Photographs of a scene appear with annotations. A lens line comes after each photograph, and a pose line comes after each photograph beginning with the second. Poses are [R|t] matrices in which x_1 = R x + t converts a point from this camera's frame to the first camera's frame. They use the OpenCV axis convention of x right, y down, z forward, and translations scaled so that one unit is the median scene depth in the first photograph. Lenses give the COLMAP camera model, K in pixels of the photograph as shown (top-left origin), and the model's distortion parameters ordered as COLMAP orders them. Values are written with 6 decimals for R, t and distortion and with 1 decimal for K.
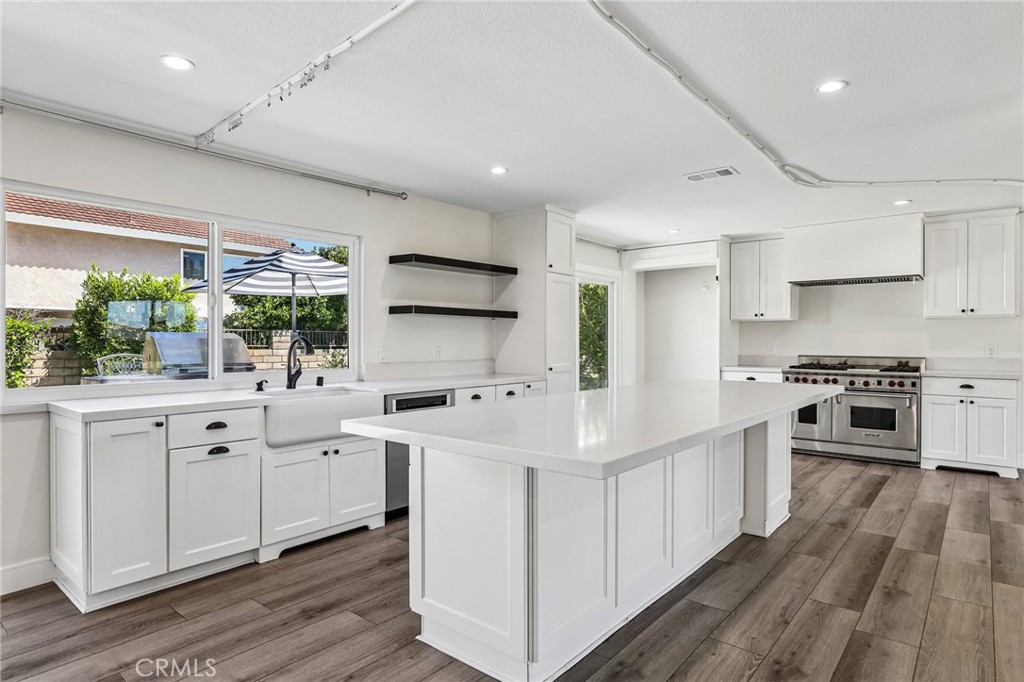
lens RADIAL K [[570.2, 0, 512.0], [0, 570.2, 341.0], [0, 0, 1]] dist [-0.005549, 0.001156]
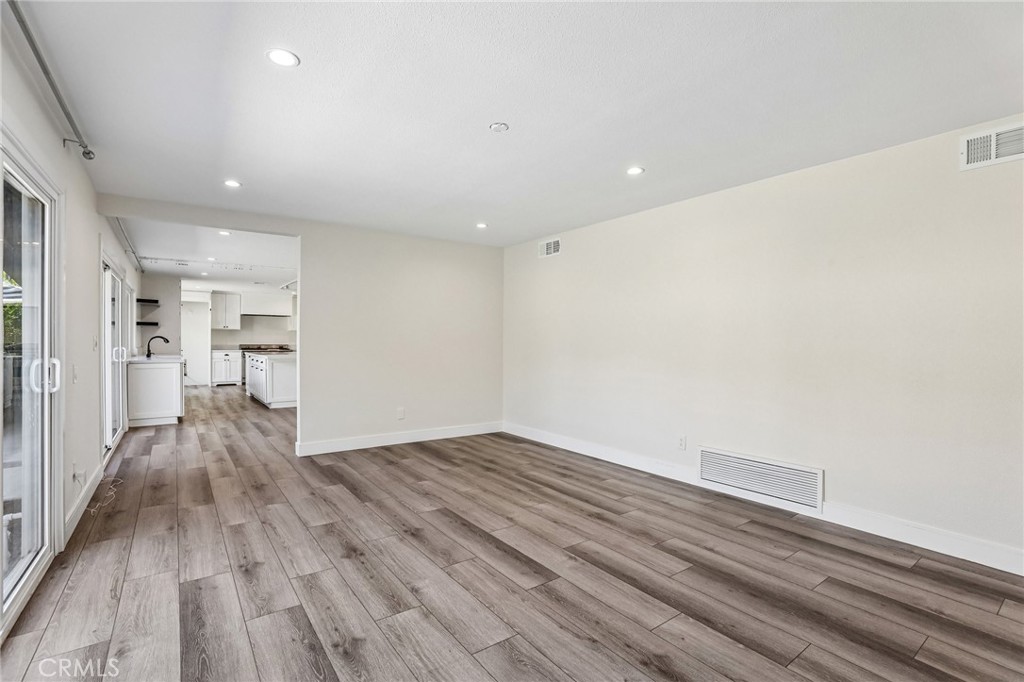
lens RADIAL K [[474.9, 0, 516.1], [0, 474.9, 339.3], [0, 0, 1]] dist [-0.041991, 0.016221]
pose [[0.224382, 0.007926, 0.974469, -1.120273], [-0.012050, 0.999913, -0.005359, -0.001233], [-0.974427, -0.010540, 0.224458, -0.528870]]
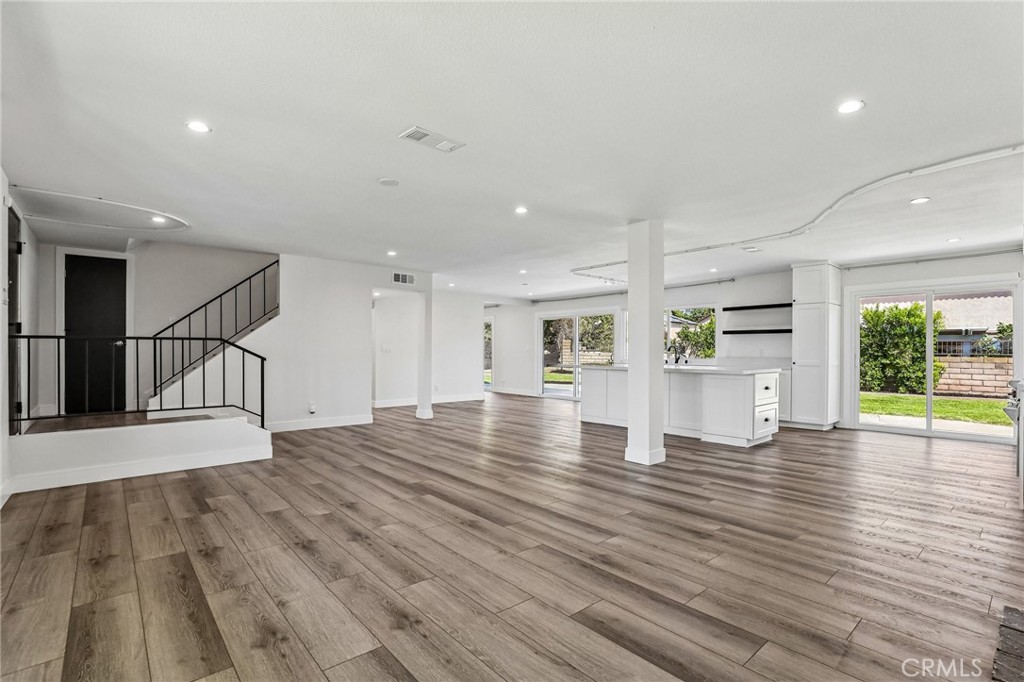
lens RADIAL K [[482.4, 0, 521.1], [0, 482.4, 351.7], [0, 0, 1]] dist [-0.045691, 0.018497]
pose [[-0.149892, -0.000946, -0.988702, 1.228126], [-0.005415, 0.999985, -0.000135, 0.016216], [0.988688, 0.005334, -0.149895, 0.338615]]
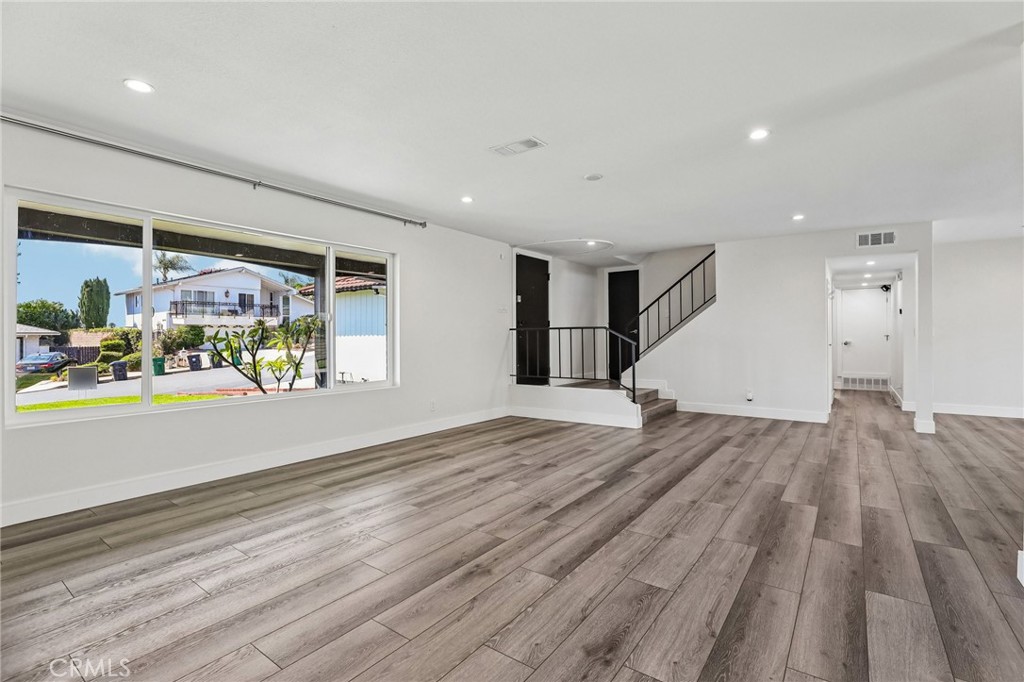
lens RADIAL K [[474.9, 0, 516.1], [0, 474.9, 339.3], [0, 0, 1]] dist [-0.041991, 0.016221]
pose [[-0.997576, 0.001824, -0.069556, 0.822911], [0.001412, 0.999981, 0.005973, 0.016602], [0.069566, 0.005860, -0.997560, 0.688978]]
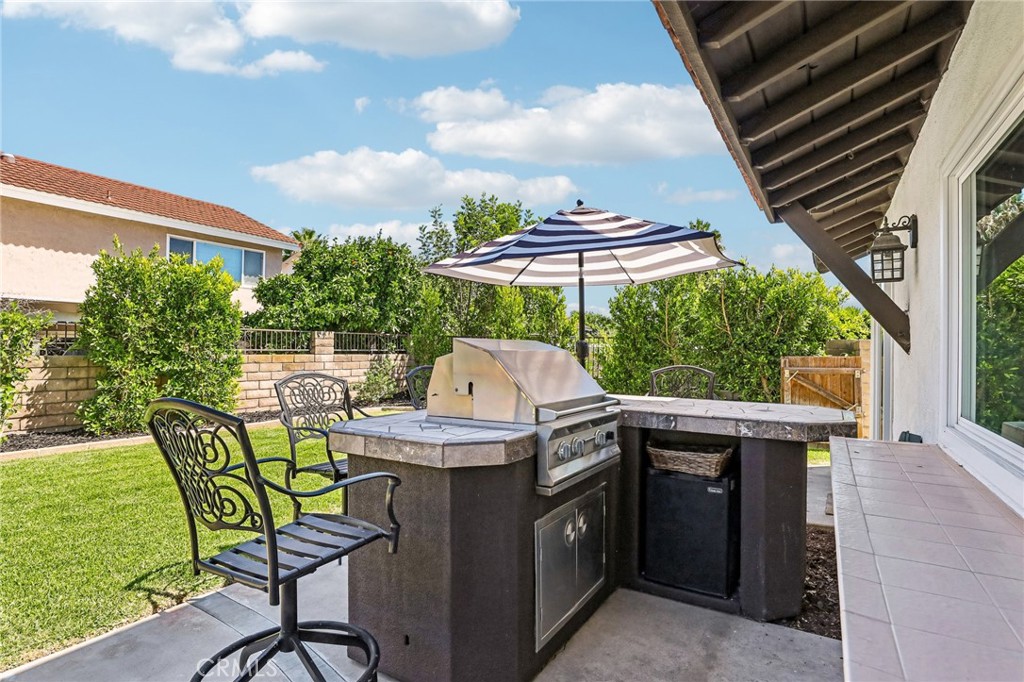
lens RADIAL K [[522.8, 0, 512.0], [0, 522.8, 341.0], [0, 0, 1]] dist [-0.030387, 0.011140]
pose [[0.986622, 0.014312, 0.162397, -0.522003], [-0.013803, 0.999896, -0.004258, -0.011303], [-0.162441, 0.001960, 0.986716, 0.396103]]
